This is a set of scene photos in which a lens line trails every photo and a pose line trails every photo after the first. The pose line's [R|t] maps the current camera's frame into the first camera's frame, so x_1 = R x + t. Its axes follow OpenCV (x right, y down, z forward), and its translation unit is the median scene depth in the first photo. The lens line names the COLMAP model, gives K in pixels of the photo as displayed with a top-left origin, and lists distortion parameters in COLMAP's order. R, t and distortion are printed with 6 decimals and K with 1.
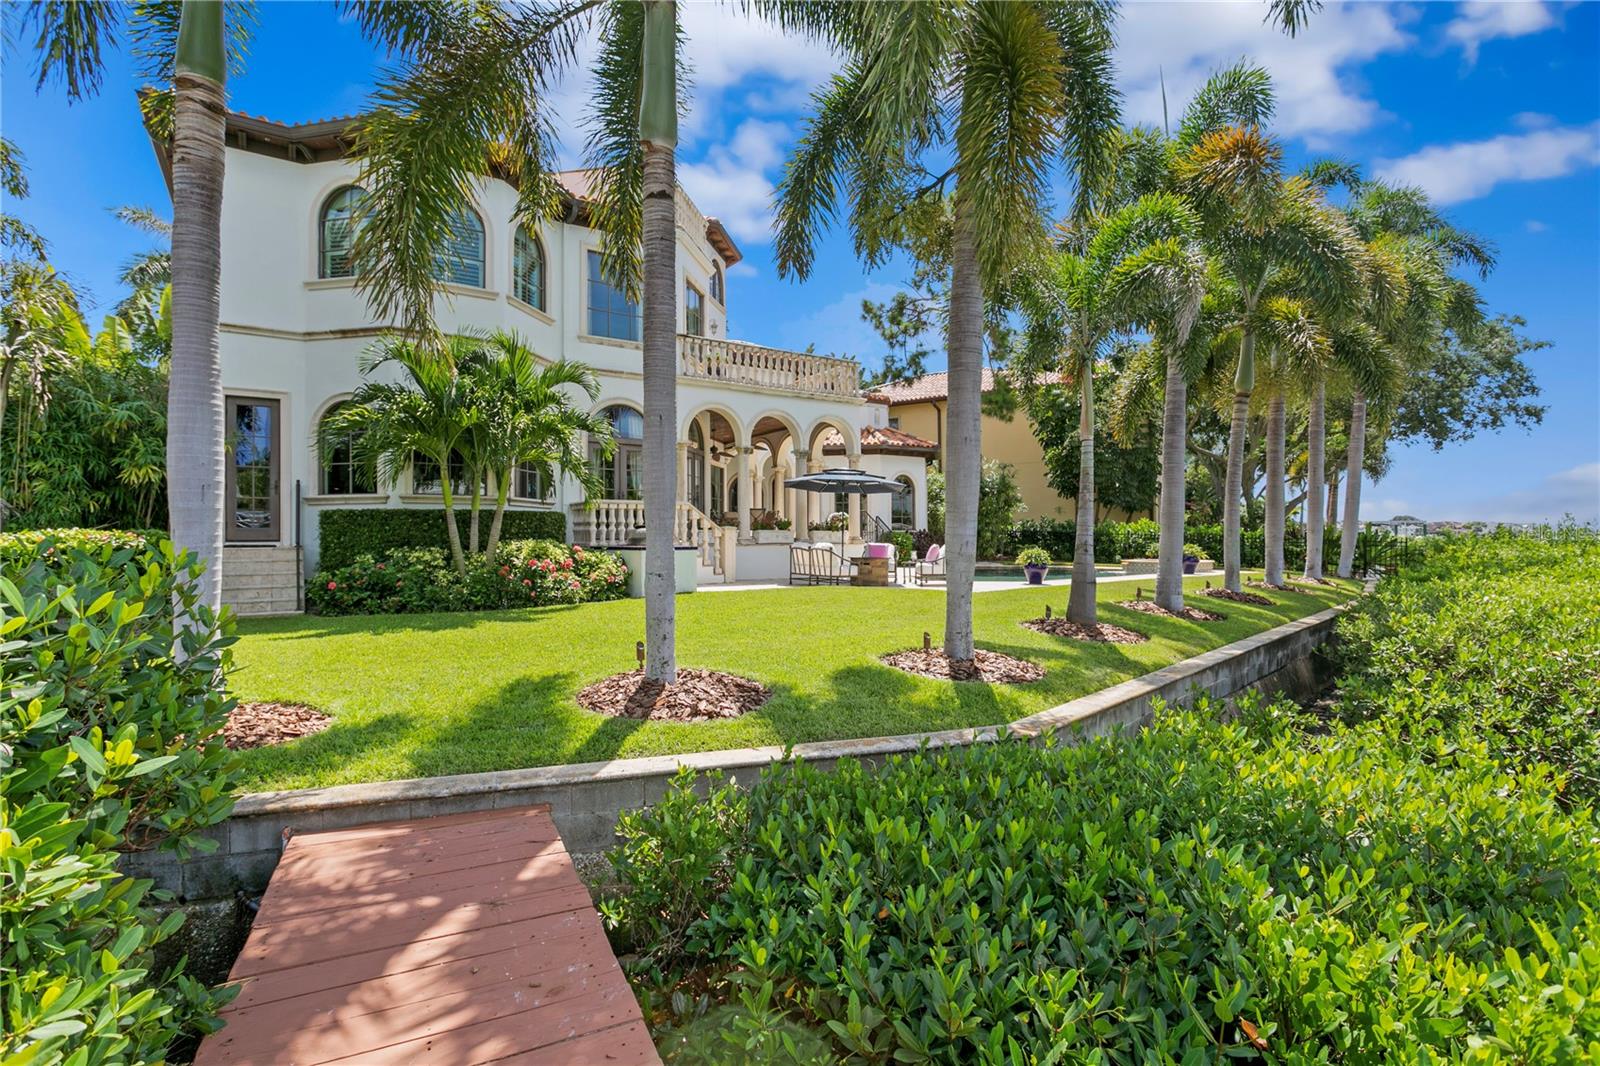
lens RADIAL K [[774.1, 0, 787.7], [0, 774.1, 532.2], [0, 0, 1]] dist [0.006673, -0.001452]
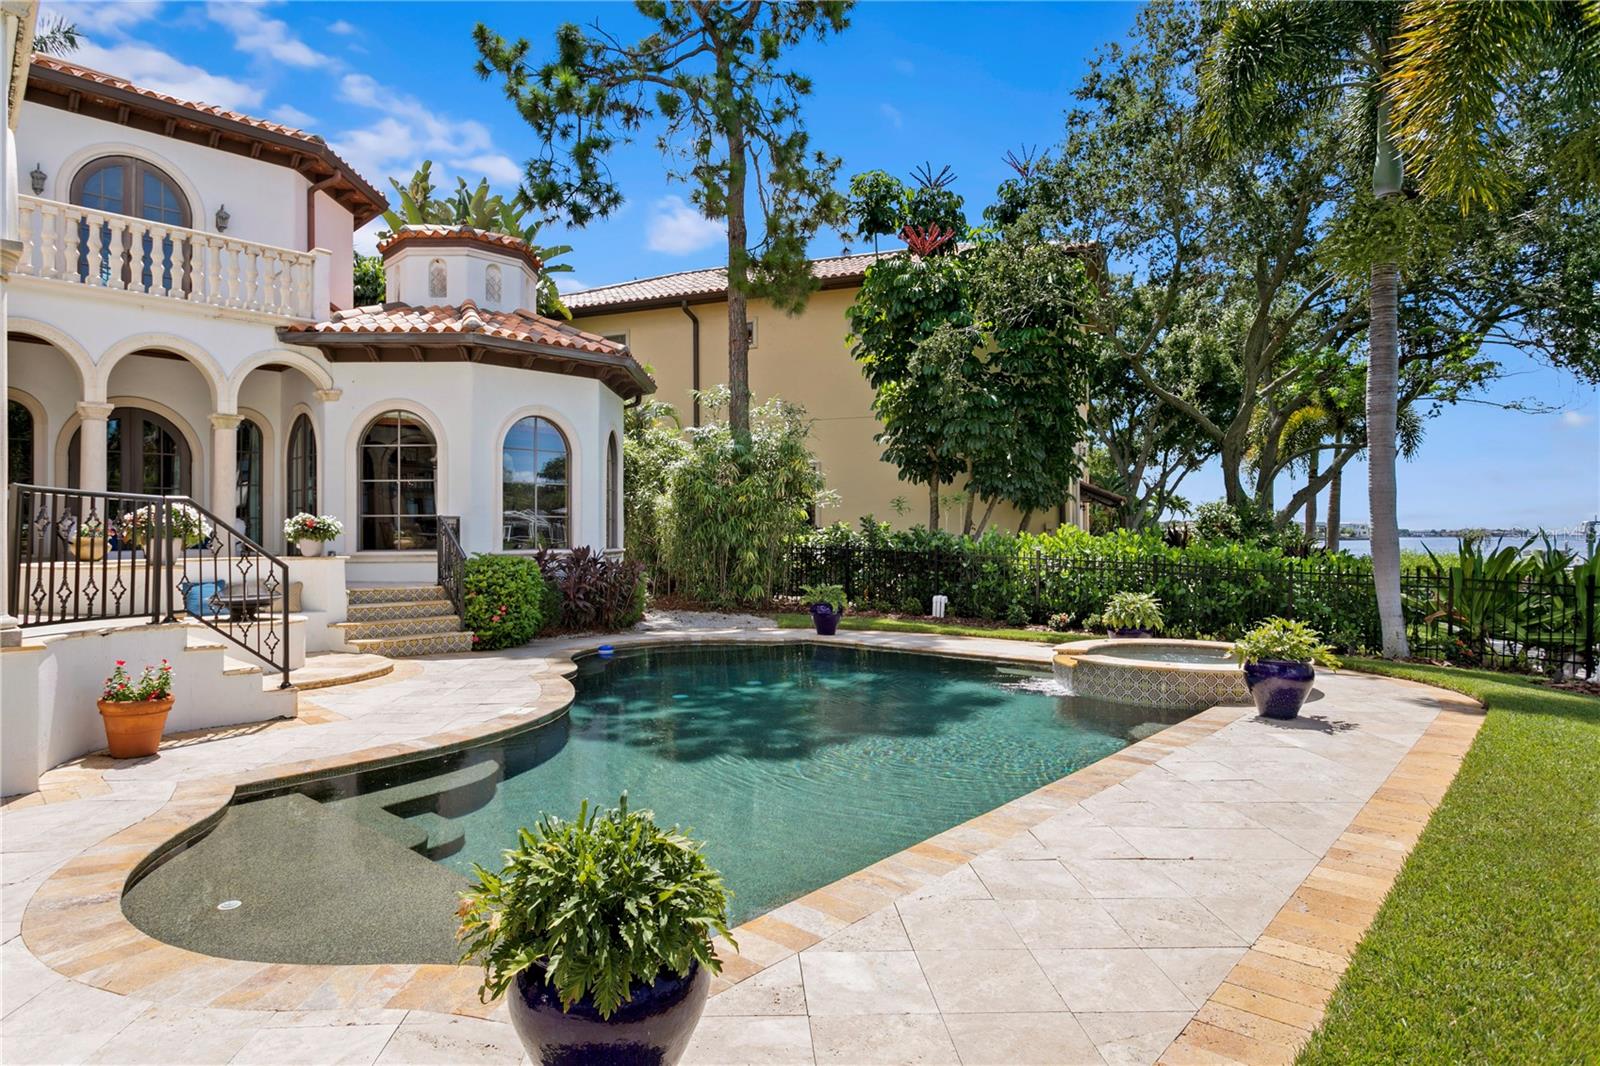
lens RADIAL K [[953.3, 0, 791.0], [0, 953.3, 525.6], [0, 0, 1]] dist [-0.000806, 0.001647]
pose [[0.978577, 0.005423, 0.205809, 0.324105], [-0.004291, 0.999973, -0.005948, -0.023561], [-0.205836, 0.004937, 0.978574, 0.861800]]
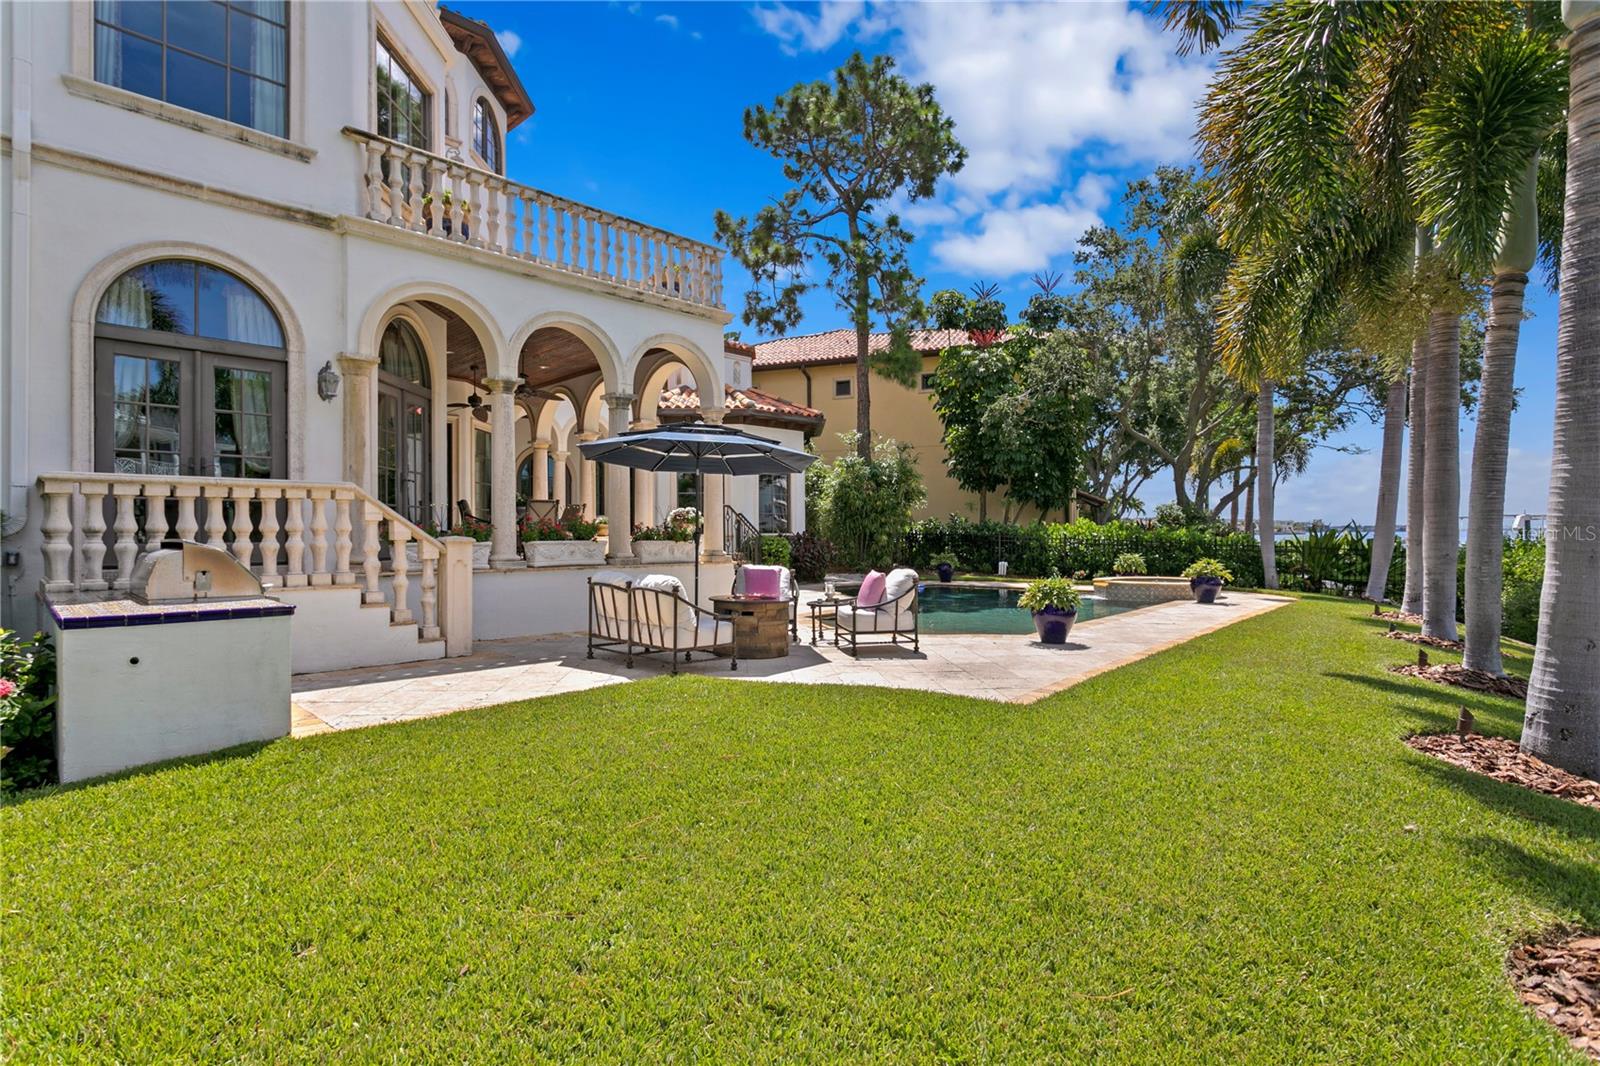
lens RADIAL K [[823.3, 0, 797.7], [0, 823.3, 529.2], [0, 0, 1]] dist [-0.003470, 0.003630]
pose [[0.977875, 0.002298, 0.209176, 0.023036], [-0.002805, 0.999994, 0.002128, -0.013981], [-0.209170, -0.002668, 0.977876, 0.475303]]
